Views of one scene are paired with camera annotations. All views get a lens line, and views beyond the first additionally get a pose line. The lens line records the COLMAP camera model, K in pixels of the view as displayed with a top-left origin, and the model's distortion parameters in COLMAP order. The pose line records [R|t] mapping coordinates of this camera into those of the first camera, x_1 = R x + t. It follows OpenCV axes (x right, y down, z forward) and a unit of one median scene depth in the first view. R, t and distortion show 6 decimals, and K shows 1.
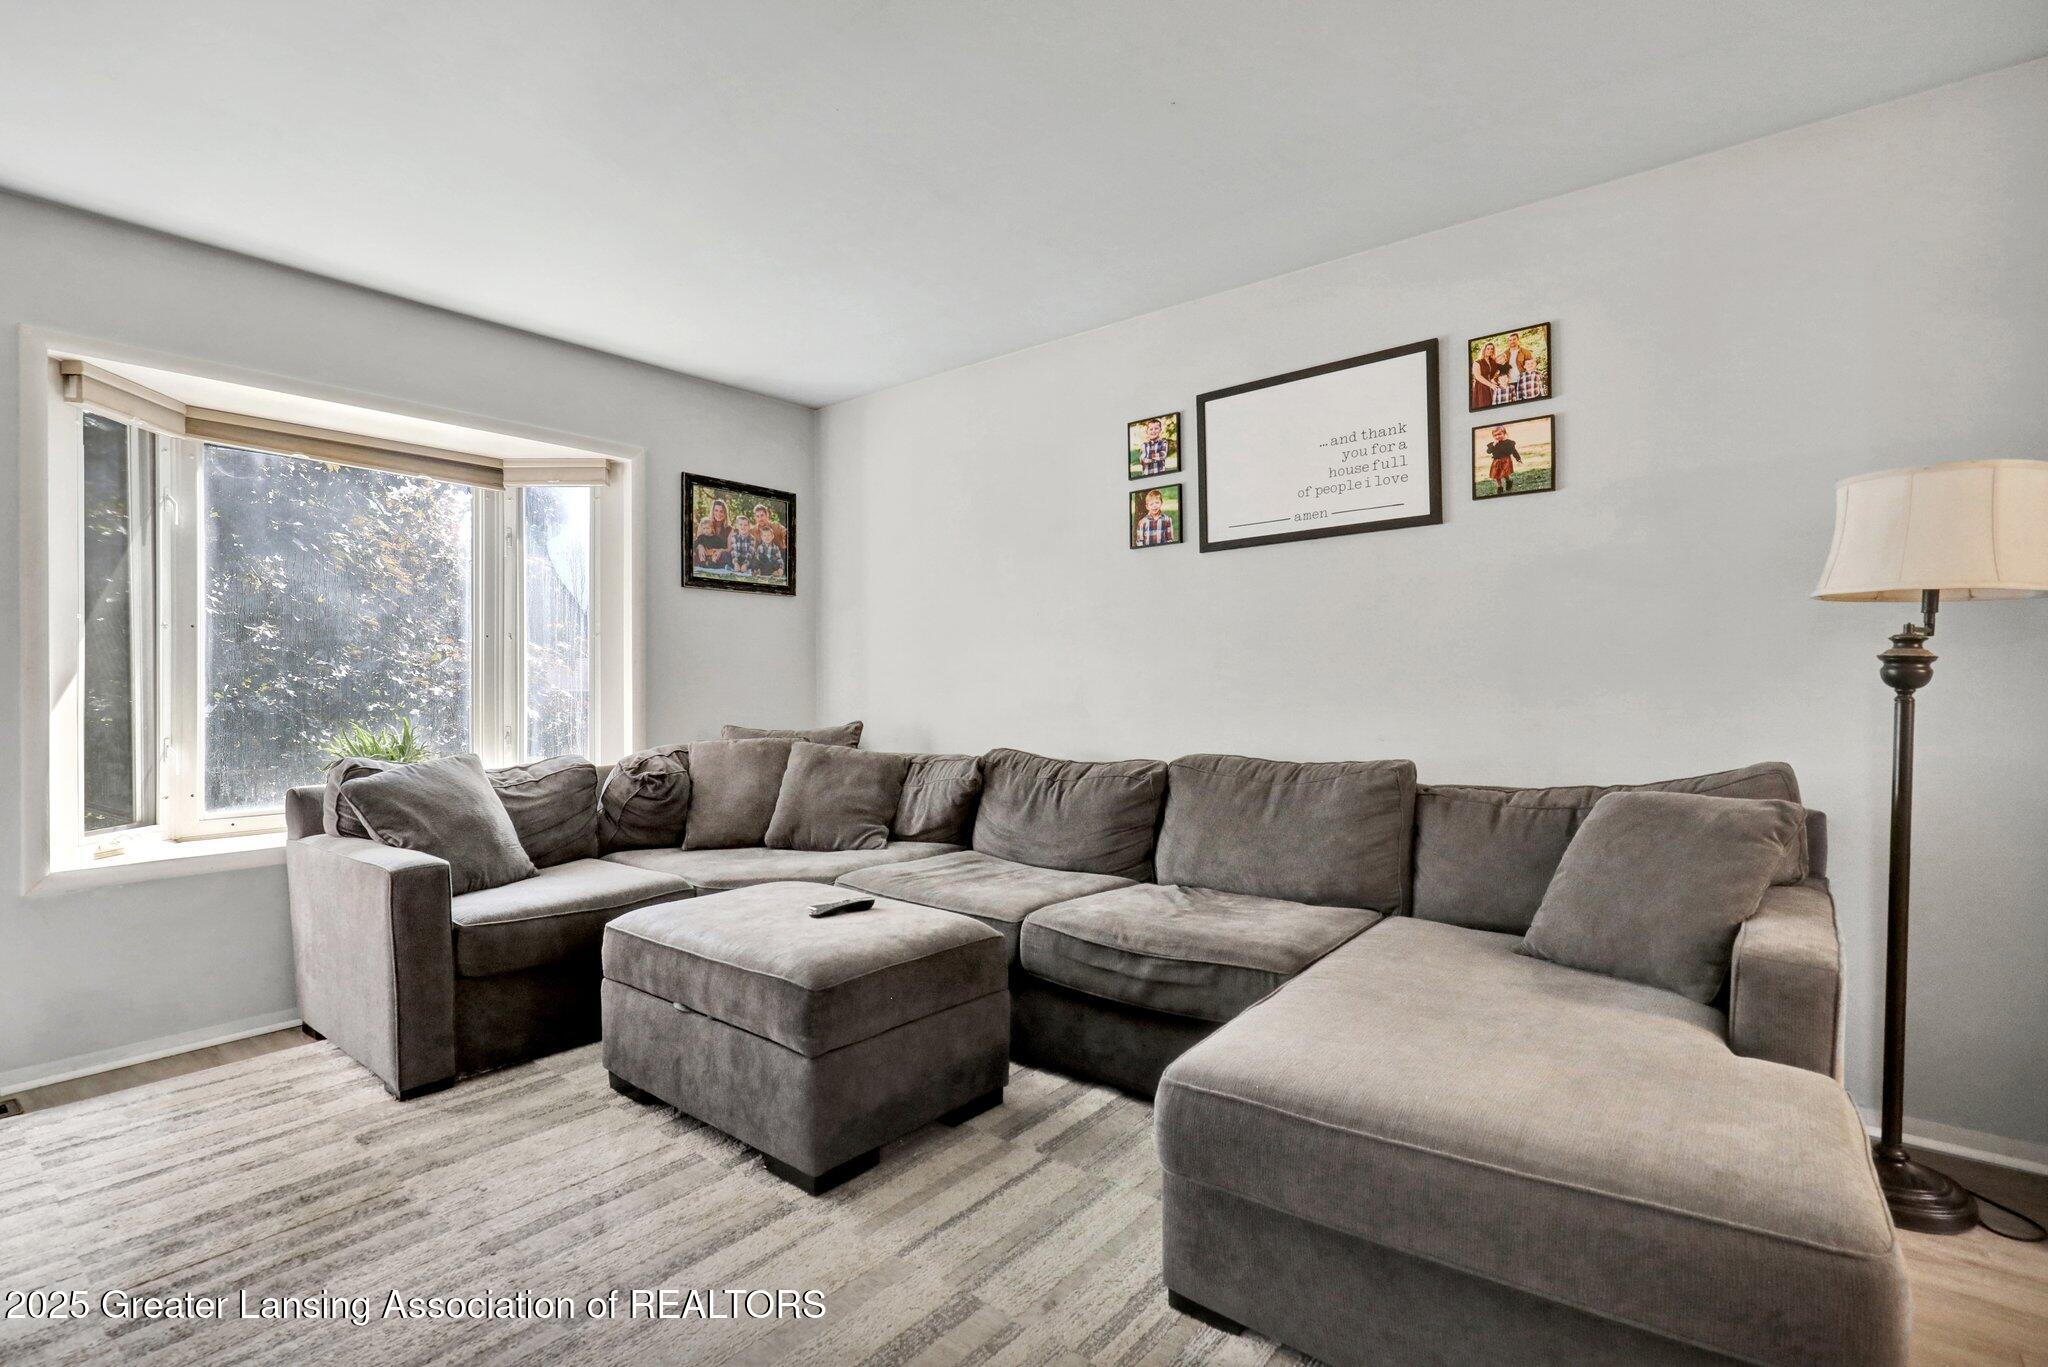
lens RADIAL K [[949.4, 0, 1024.1], [0, 949.4, 692.3], [0, 0, 1]] dist [-0.001067, 0.000451]
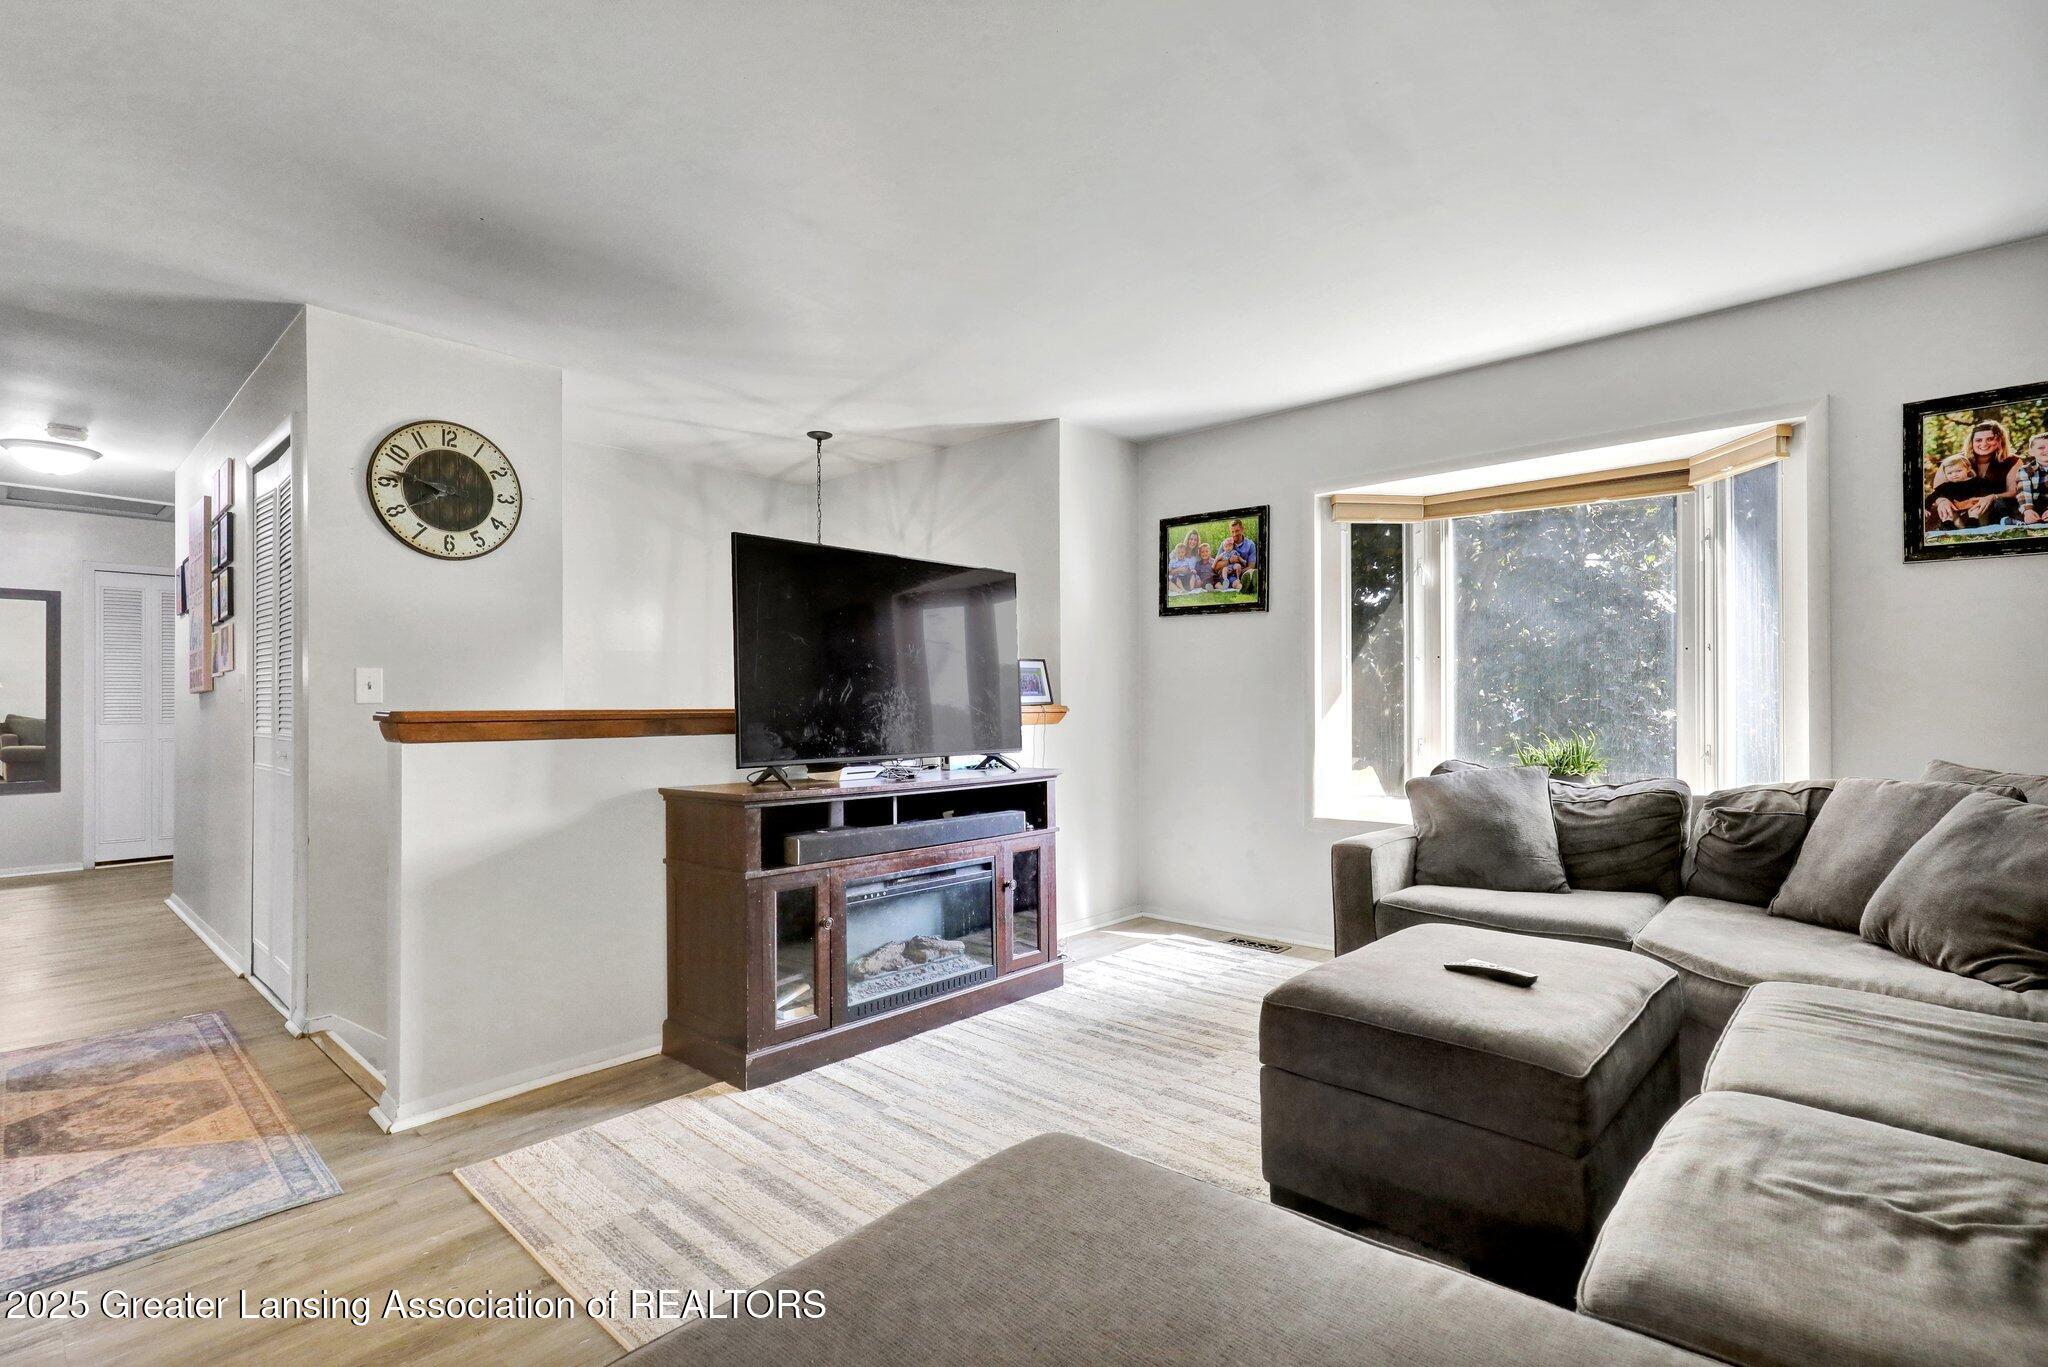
lens RADIAL K [[949.4, 0, 1024.1], [0, 949.4, 692.3], [0, 0, 1]] dist [-0.001067, 0.000451]
pose [[-0.057398, -0.010400, -0.998297, 0.417716], [-0.010064, 0.999901, -0.009838, -0.000768], [0.998301, 0.009482, -0.057497, 0.407098]]
